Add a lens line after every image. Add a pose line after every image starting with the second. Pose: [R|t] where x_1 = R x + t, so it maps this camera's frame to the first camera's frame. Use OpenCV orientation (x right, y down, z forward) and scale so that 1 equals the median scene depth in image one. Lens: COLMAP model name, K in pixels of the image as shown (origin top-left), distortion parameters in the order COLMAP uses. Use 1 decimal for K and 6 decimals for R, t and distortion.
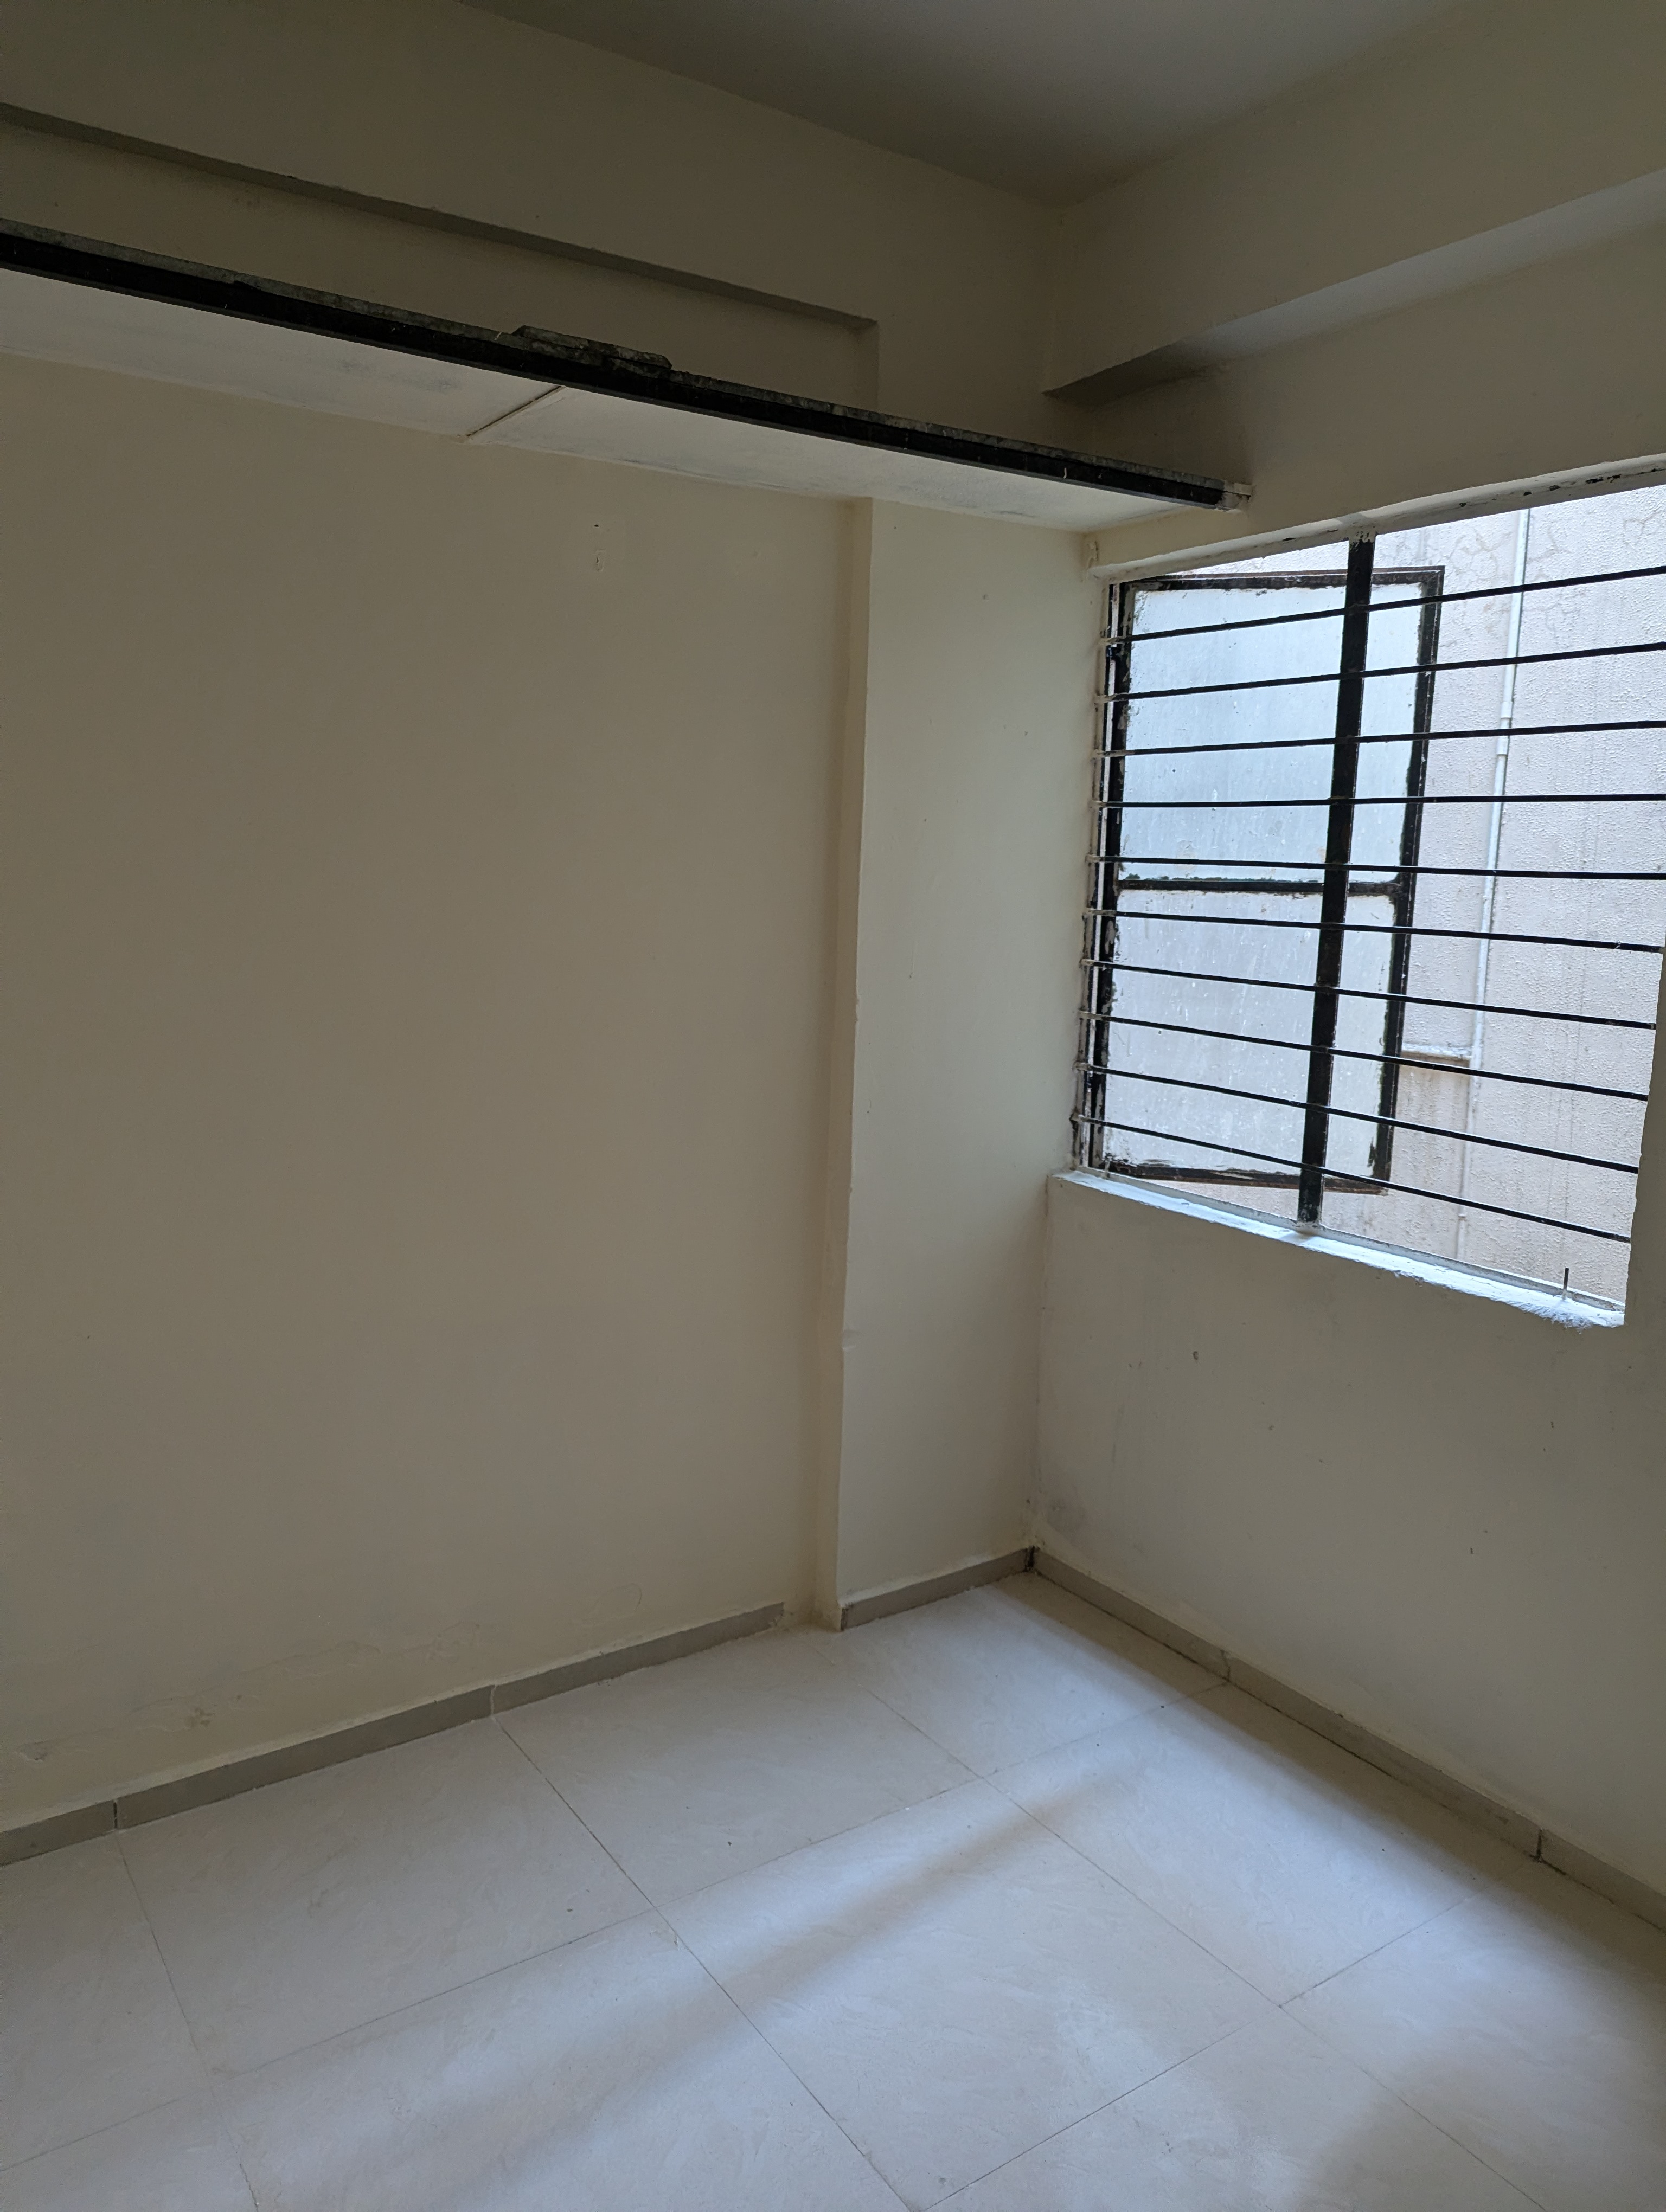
lens RADIAL K [[1555.0, 0, 824.4], [0, 1555.0, 1104.5], [0, 0, 1]] dist [0.082361, -0.092386]
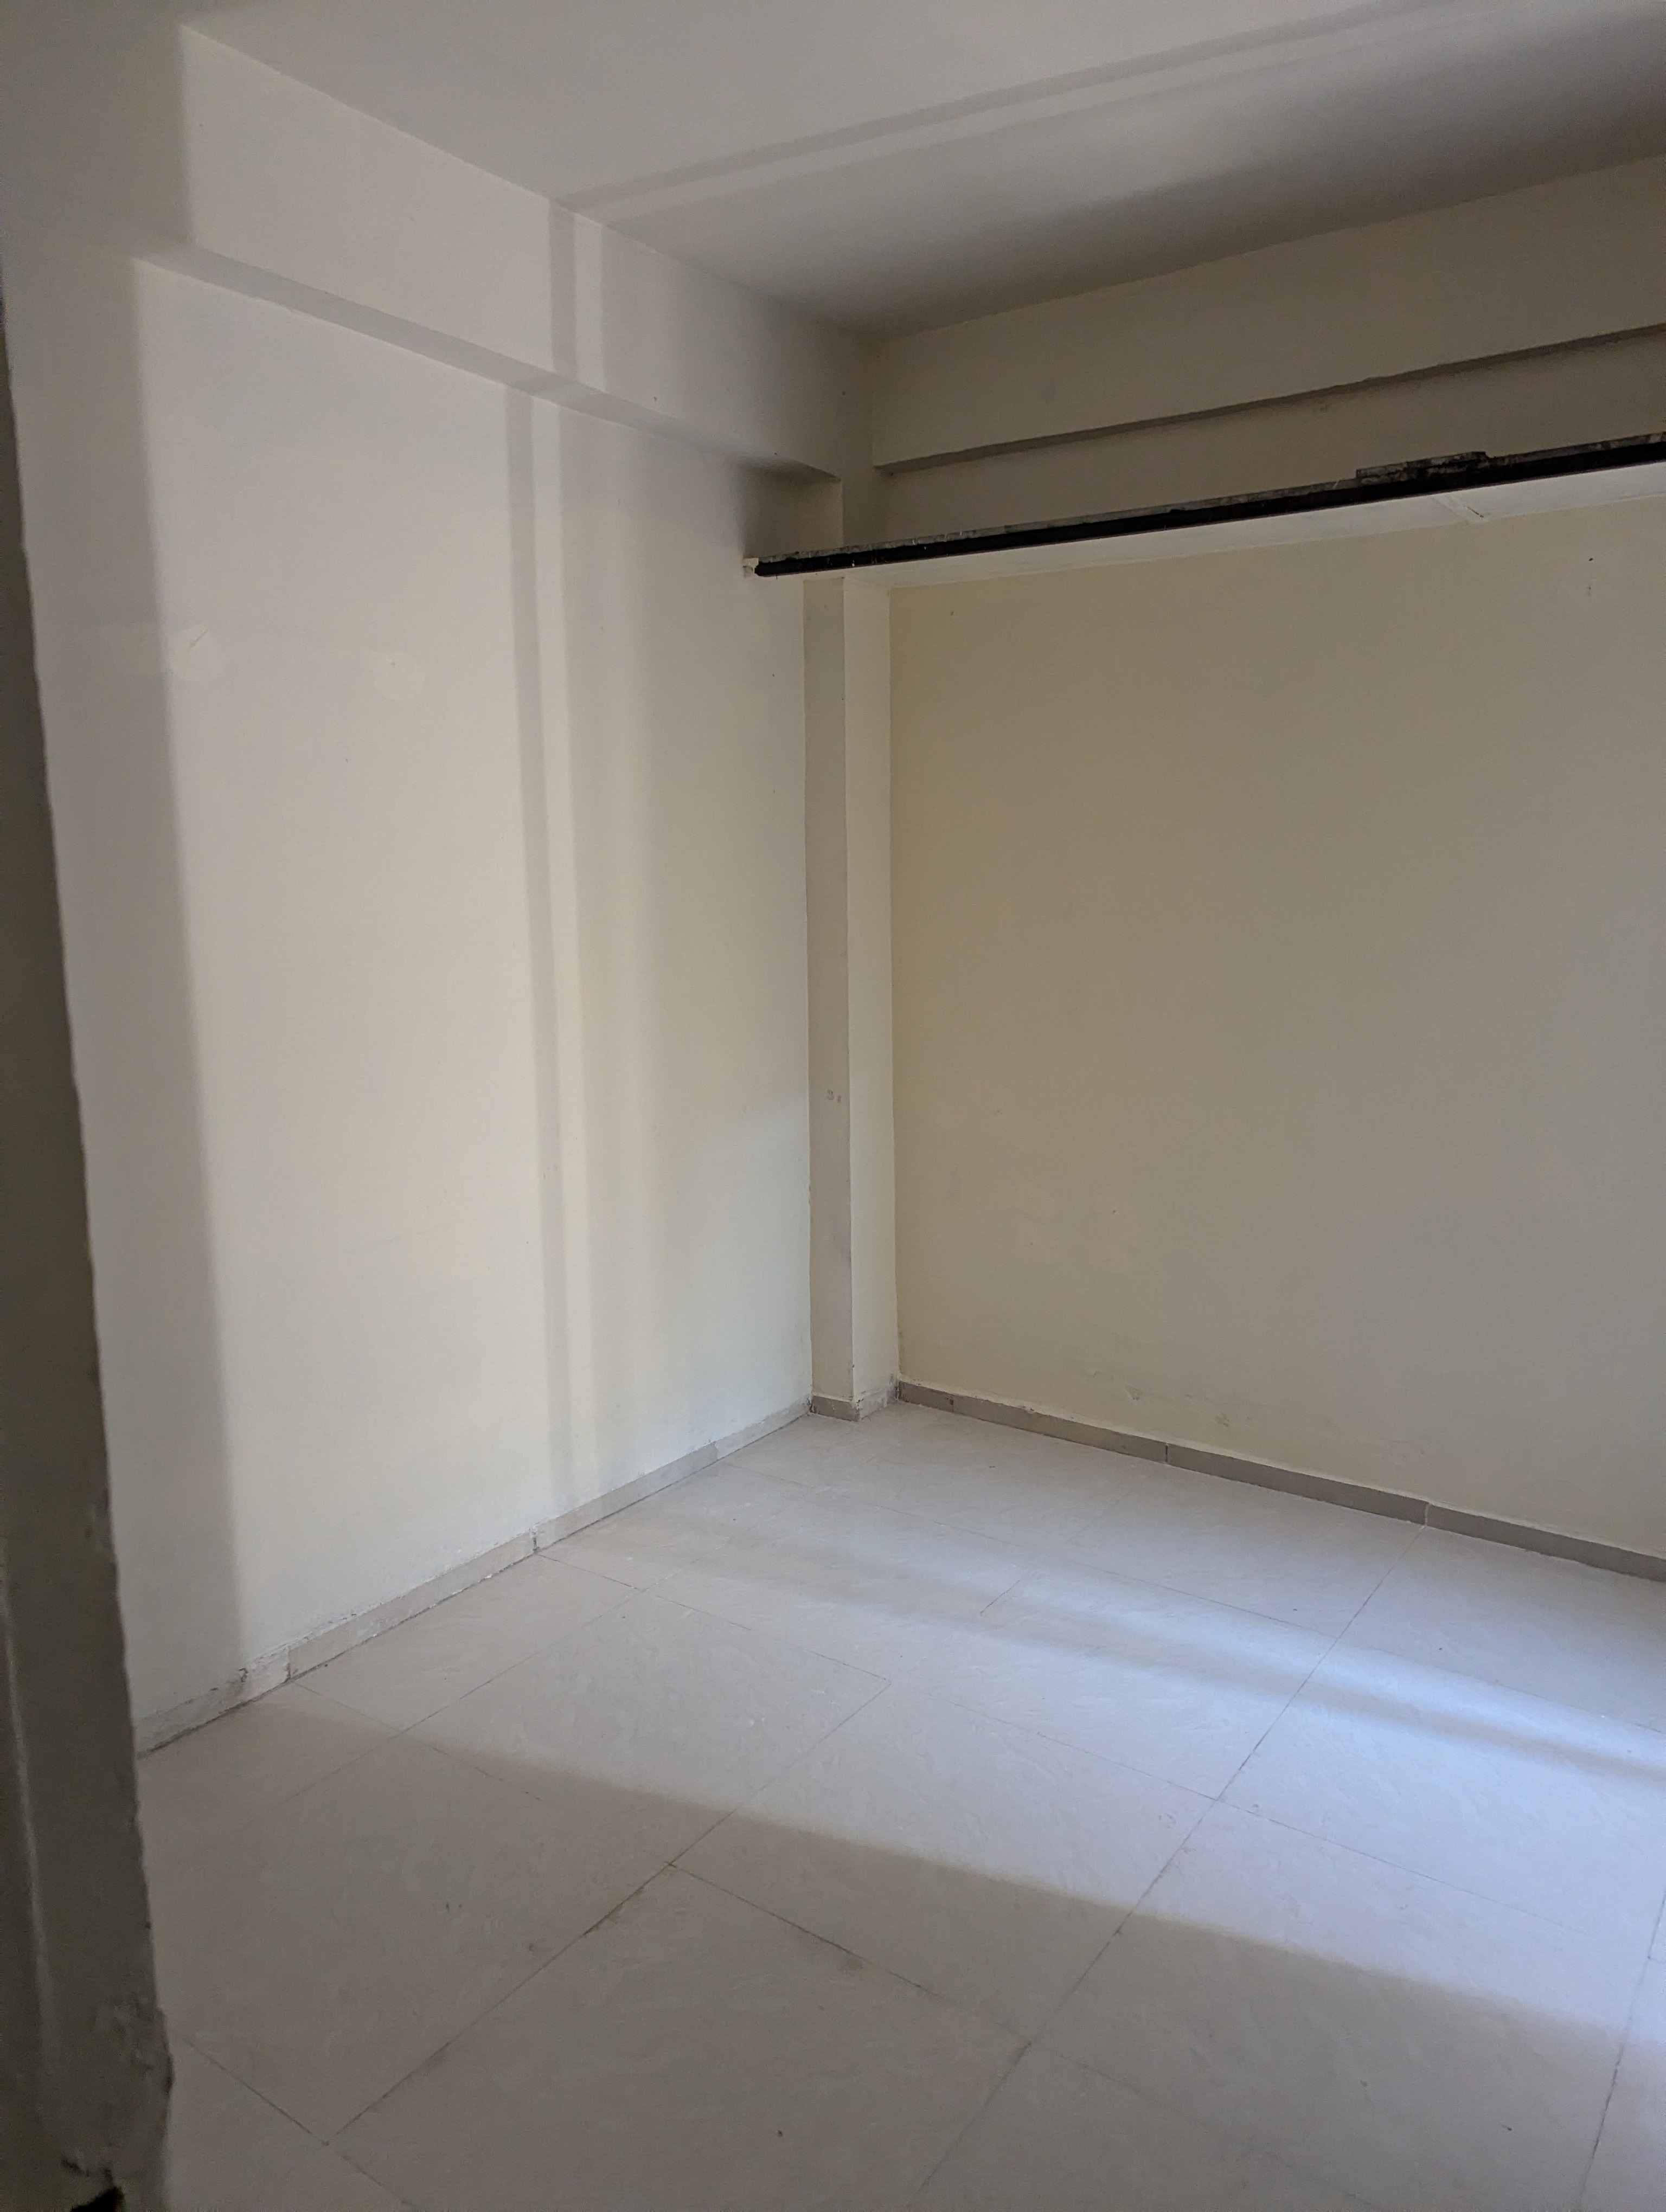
lens RADIAL K [[1555.0, 0, 824.4], [0, 1555.0, 1104.5], [0, 0, 1]] dist [0.082361, -0.092386]
pose [[0.350081, 0.131743, -0.927409, 0.910622], [-0.123480, 0.987911, 0.093726, -0.005343], [0.928545, 0.081704, 0.362116, 0.082253]]
